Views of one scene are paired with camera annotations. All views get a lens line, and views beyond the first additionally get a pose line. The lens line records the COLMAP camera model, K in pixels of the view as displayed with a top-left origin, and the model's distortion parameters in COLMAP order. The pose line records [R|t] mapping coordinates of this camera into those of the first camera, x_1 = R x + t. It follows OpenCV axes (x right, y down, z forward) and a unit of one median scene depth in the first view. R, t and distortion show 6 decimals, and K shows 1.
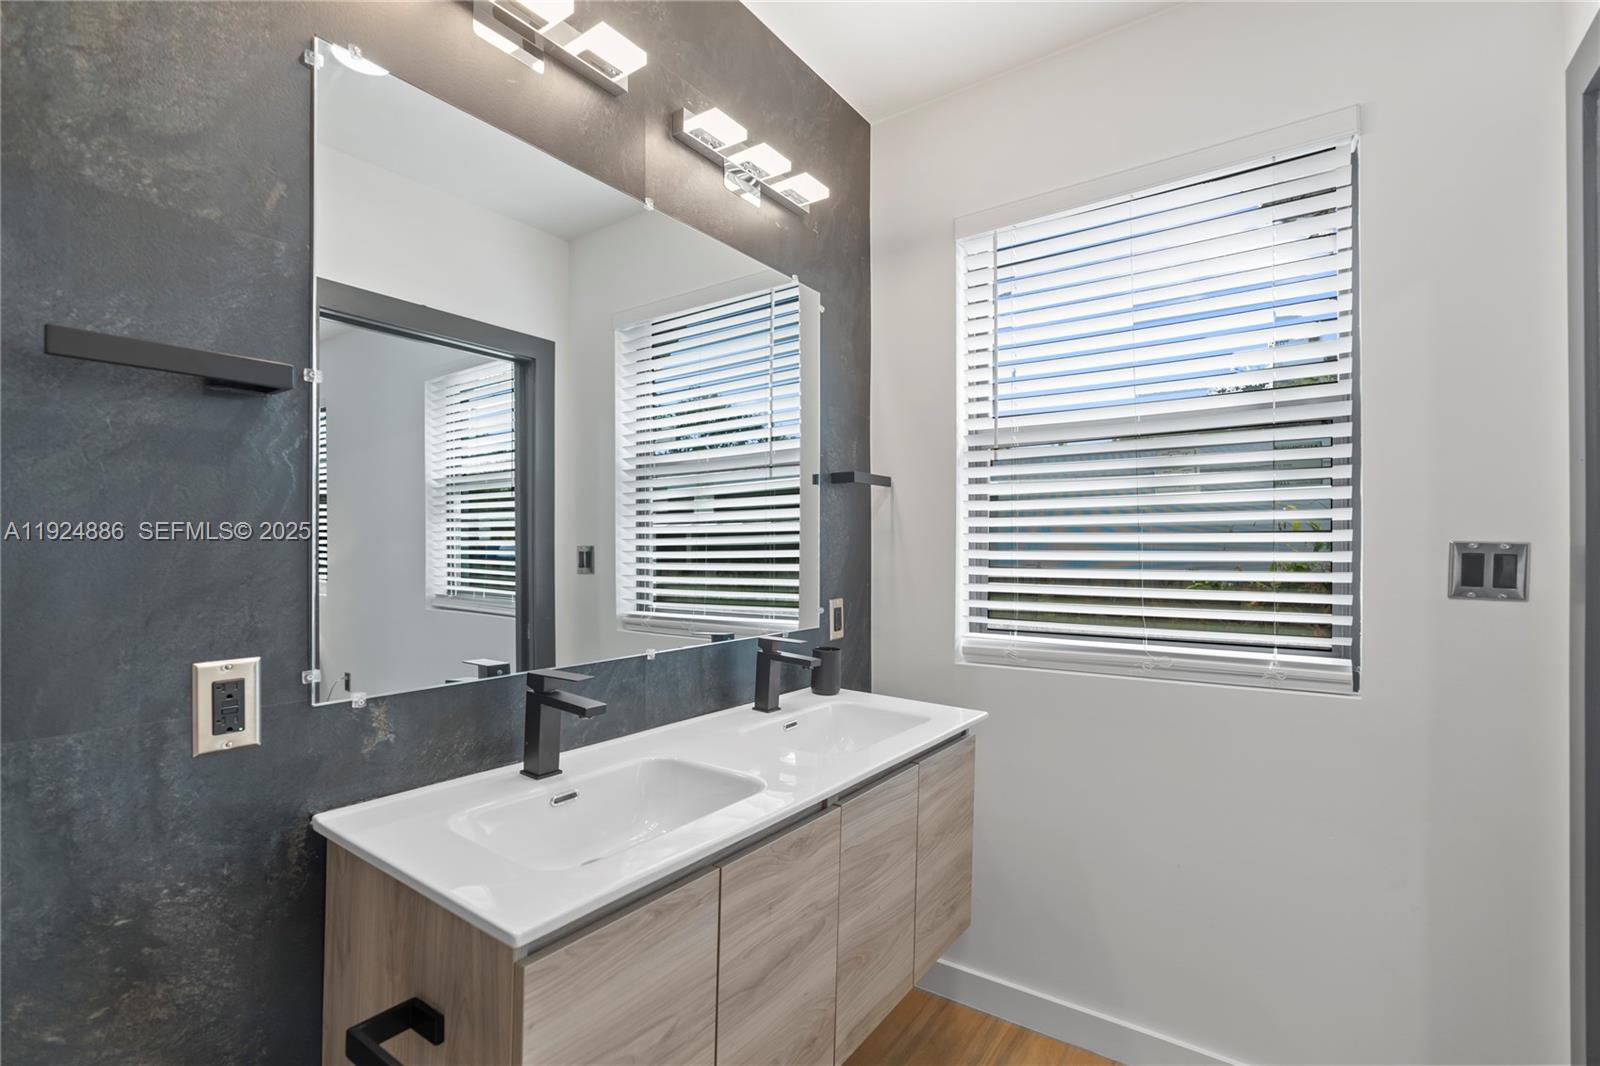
lens RADIAL K [[740.6, 0, 799.5], [0, 740.6, 529.2], [0, 0, 1]] dist [0.000037, 0.000196]
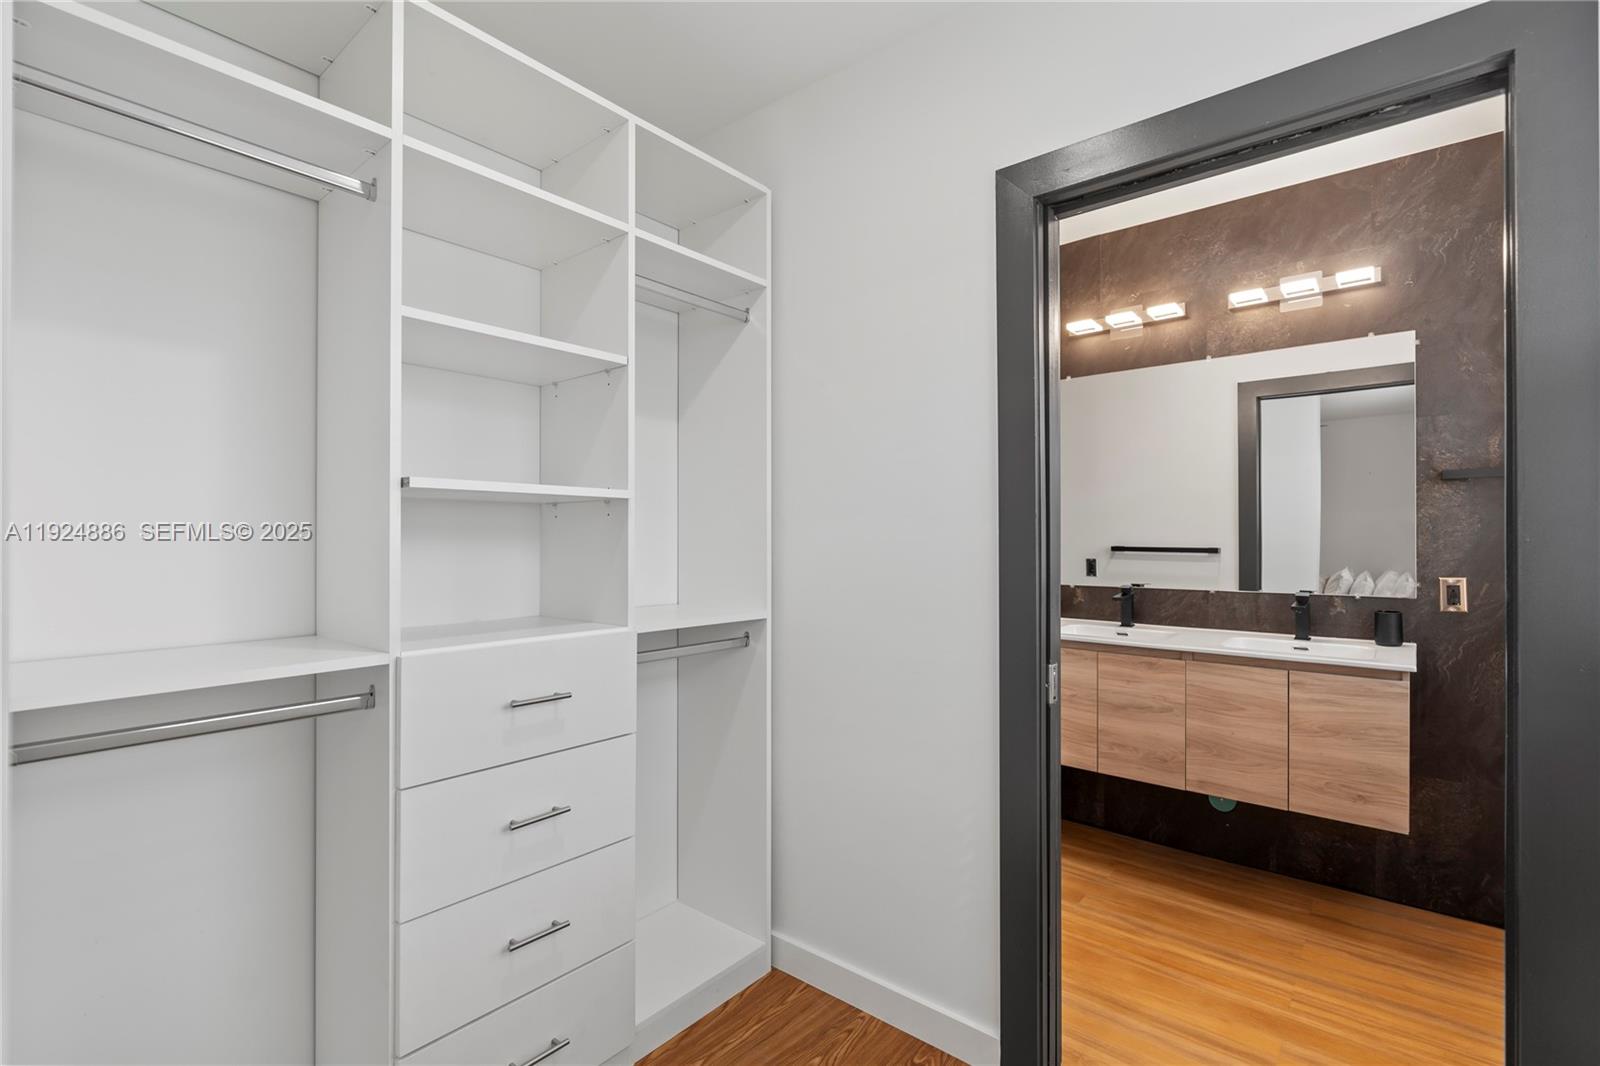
lens RADIAL K [[740.6, 0, 799.5], [0, 740.6, 529.2], [0, 0, 1]] dist [0.000037, 0.000196]
pose [[-0.073825, -0.005779, -0.997254, 2.251836], [0.018431, 0.999805, -0.007158, 0.007057], [0.997101, -0.018909, -0.073704, 0.099609]]
